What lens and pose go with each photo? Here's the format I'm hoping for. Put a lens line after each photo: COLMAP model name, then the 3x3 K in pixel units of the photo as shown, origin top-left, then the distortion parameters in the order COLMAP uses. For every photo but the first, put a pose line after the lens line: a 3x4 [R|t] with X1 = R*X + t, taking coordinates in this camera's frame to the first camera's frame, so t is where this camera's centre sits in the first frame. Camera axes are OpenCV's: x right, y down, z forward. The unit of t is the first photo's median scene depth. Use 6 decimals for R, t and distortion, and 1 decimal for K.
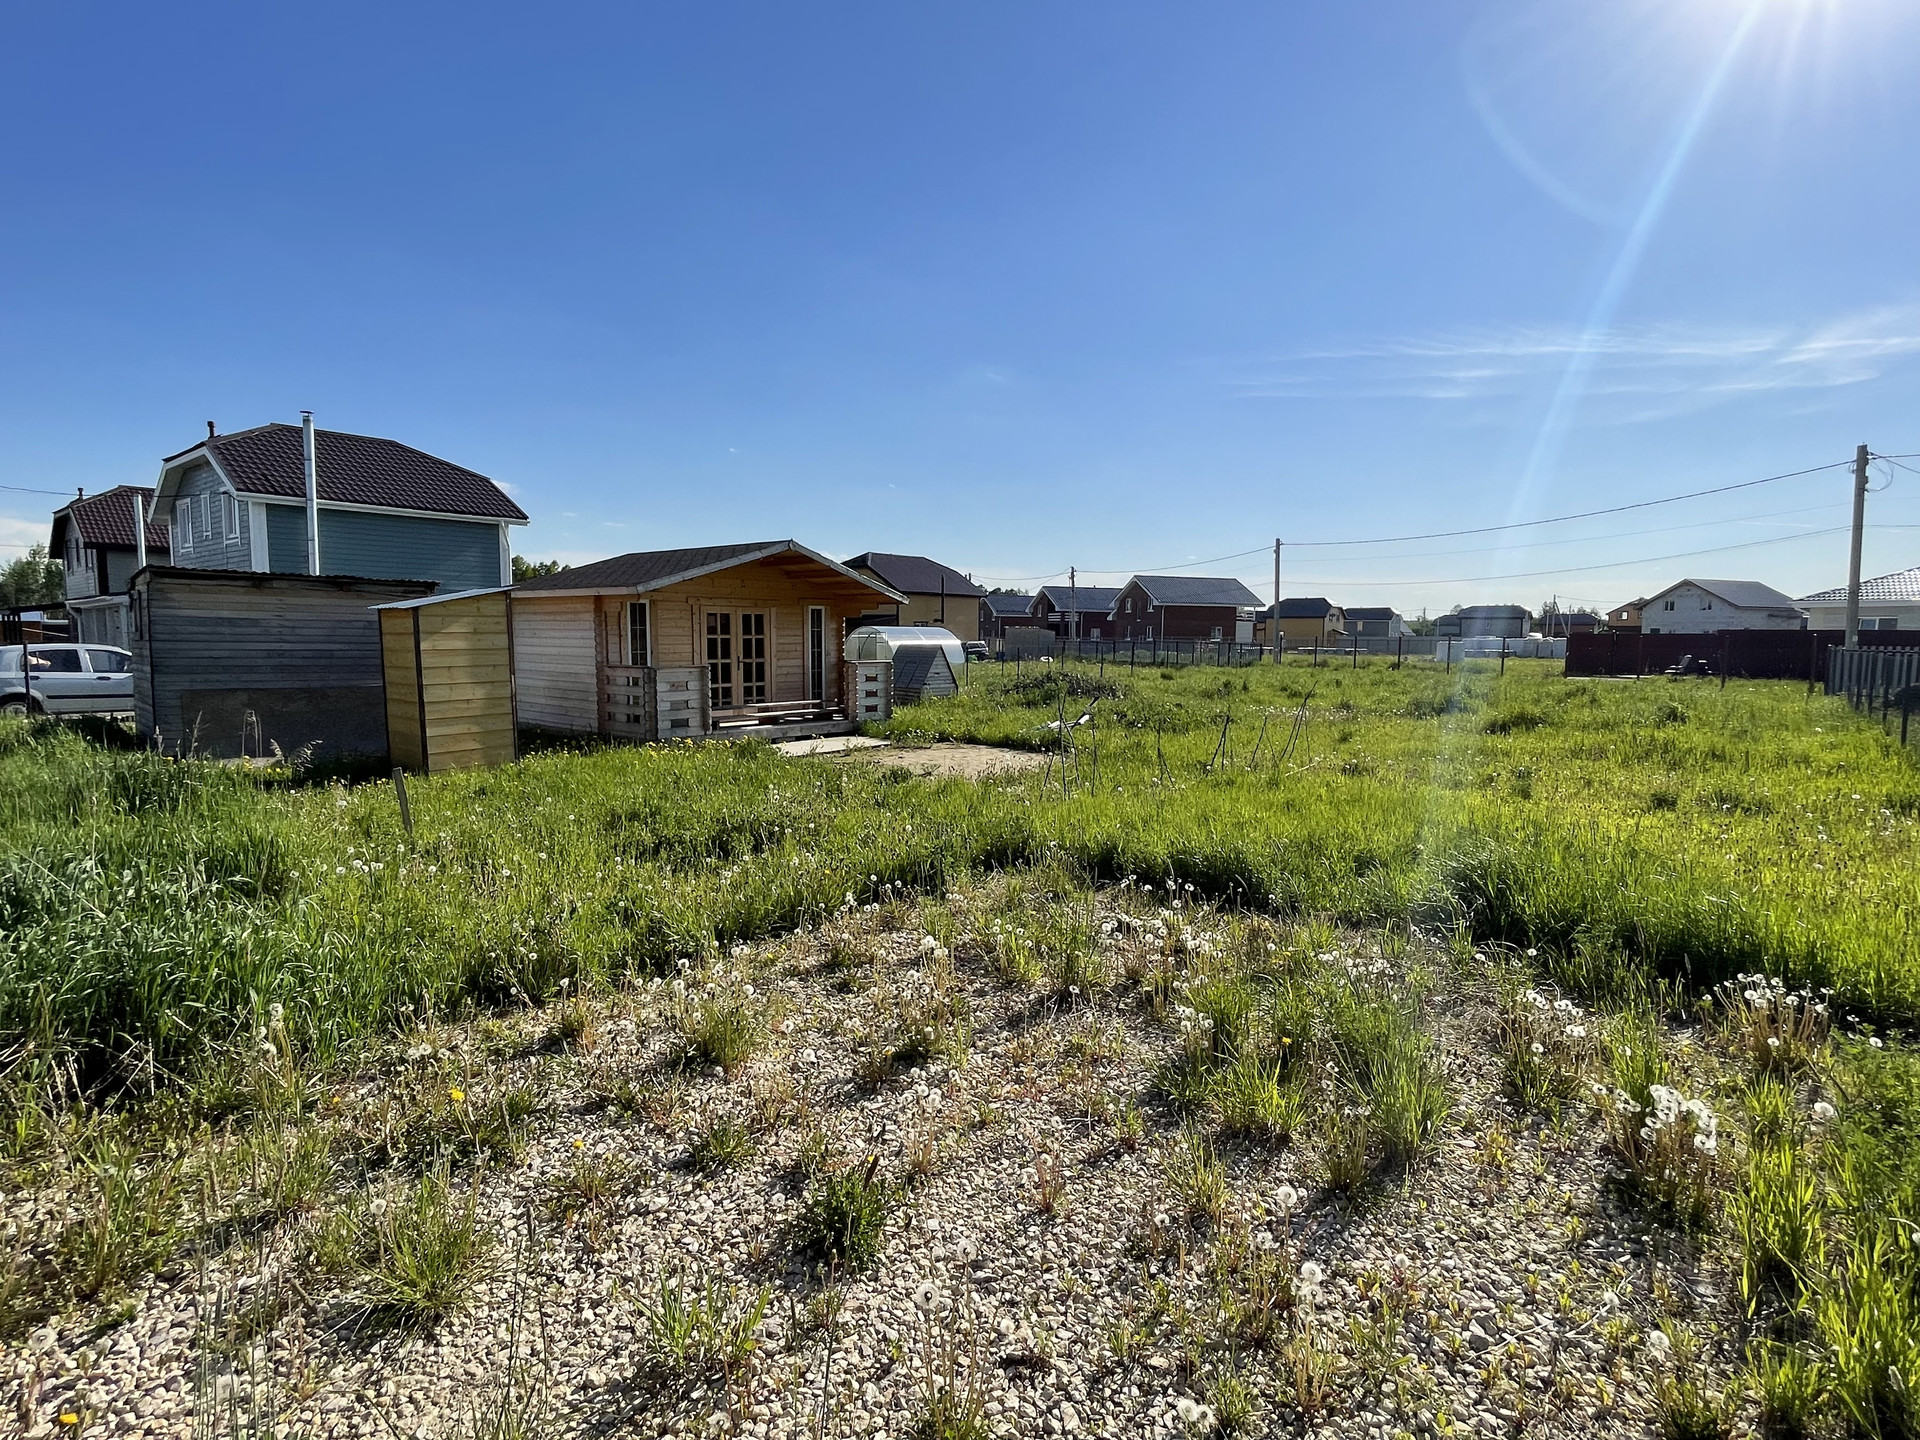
lens RADIAL K [[944.9, 0, 958.3], [0, 944.9, 721.8], [0, 0, 1]] dist [-0.004589, 0.002743]
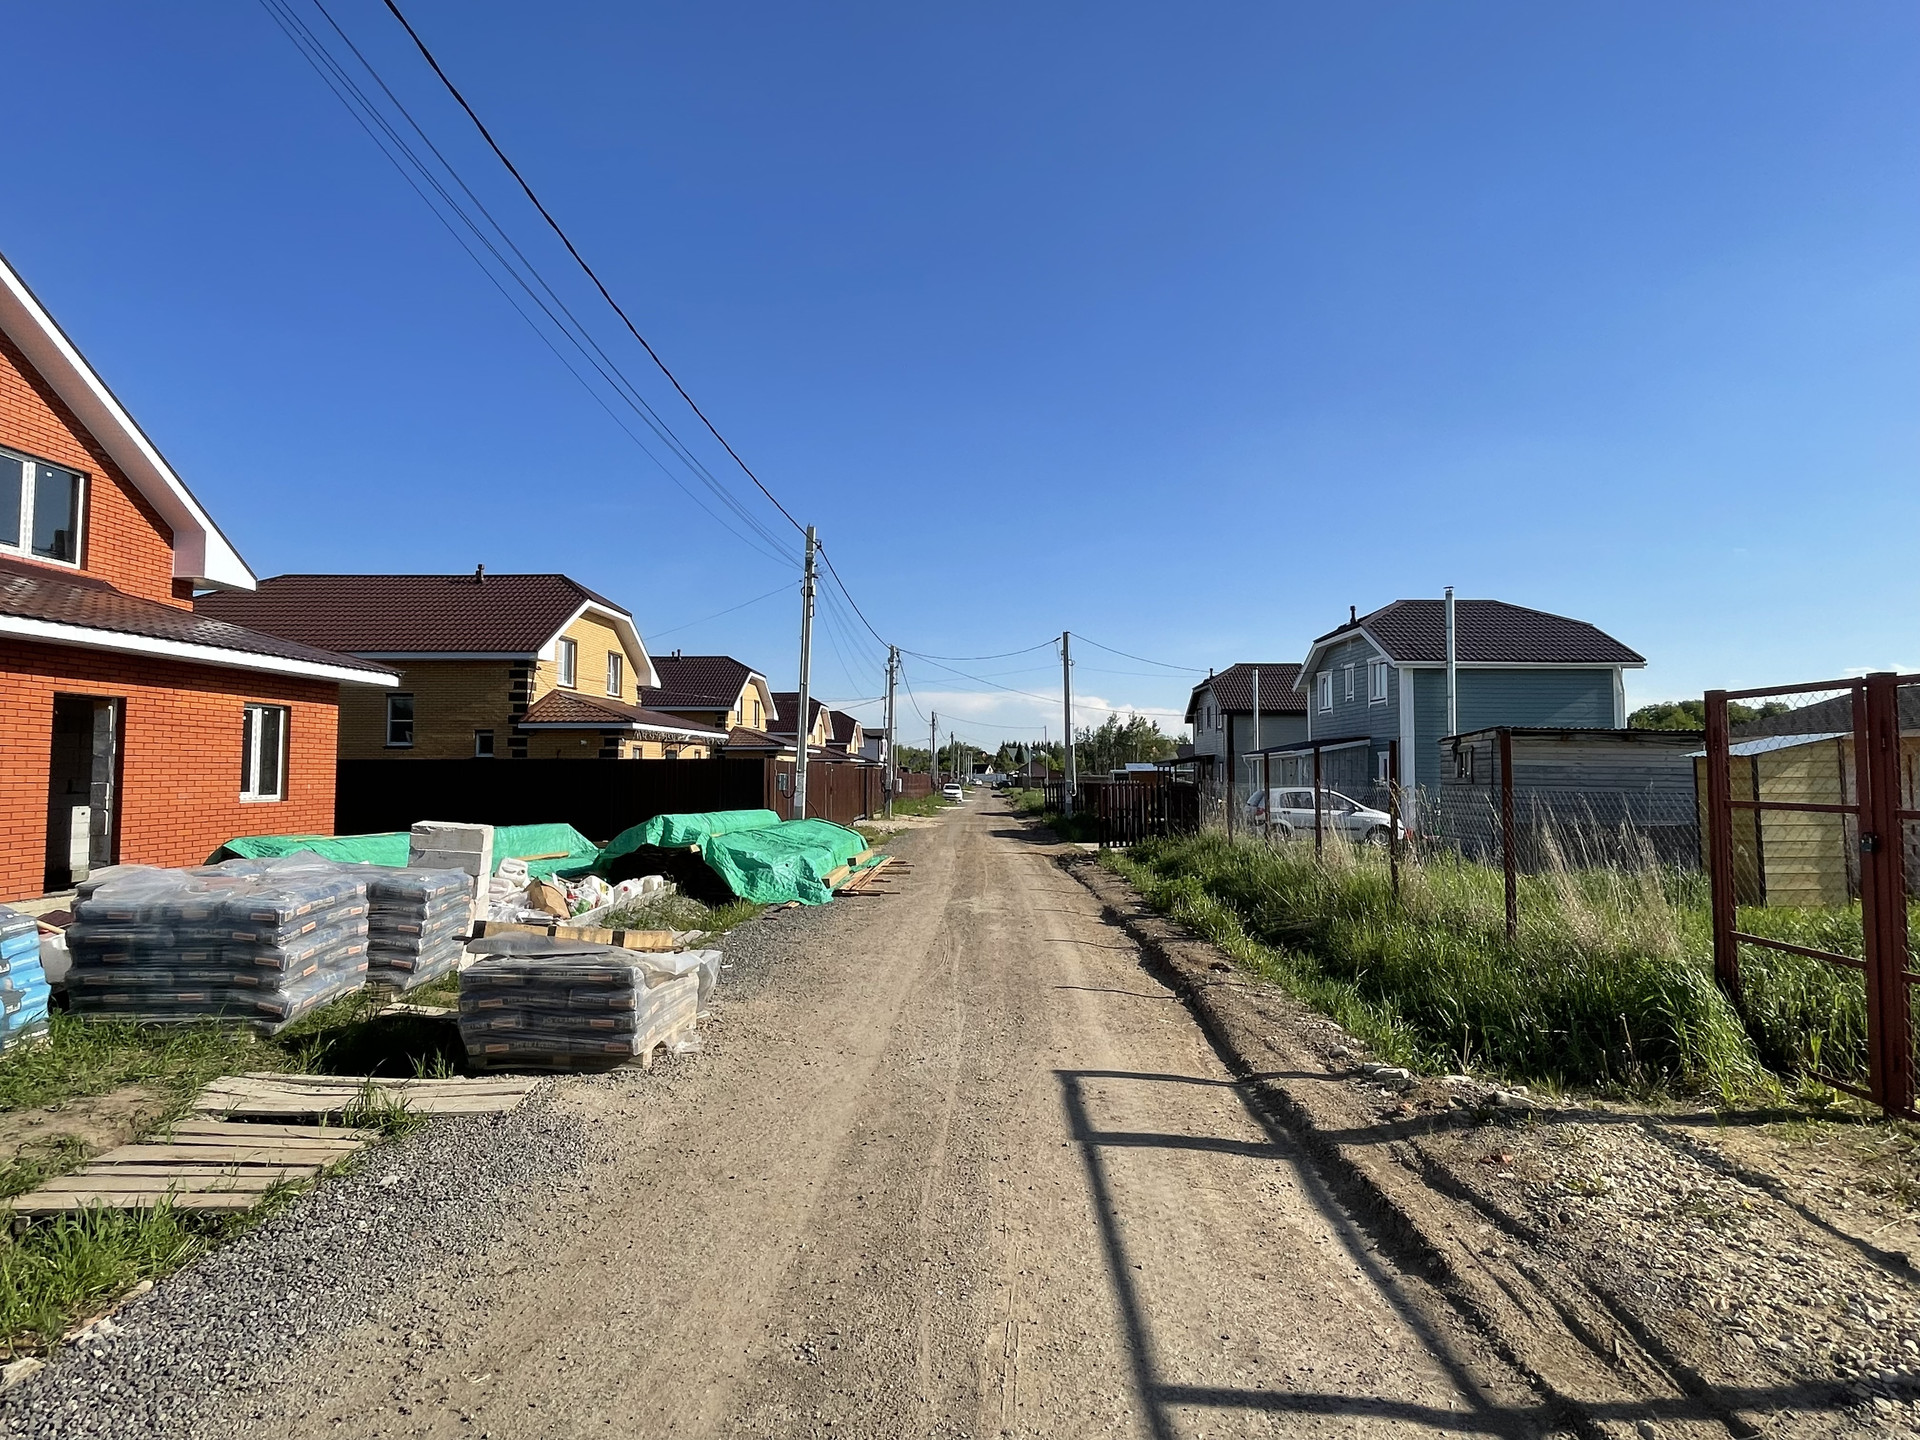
lens RADIAL K [[1017.5, 0, 959.0], [0, 1017.5, 722.8], [0, 0, 1]] dist [-0.005425, 0.001135]
pose [[0.624765, -0.043947, -0.779575, -0.143709], [-0.073055, 0.990745, -0.114398, 0.028252], [0.777388, 0.128424, 0.615773, -0.284946]]
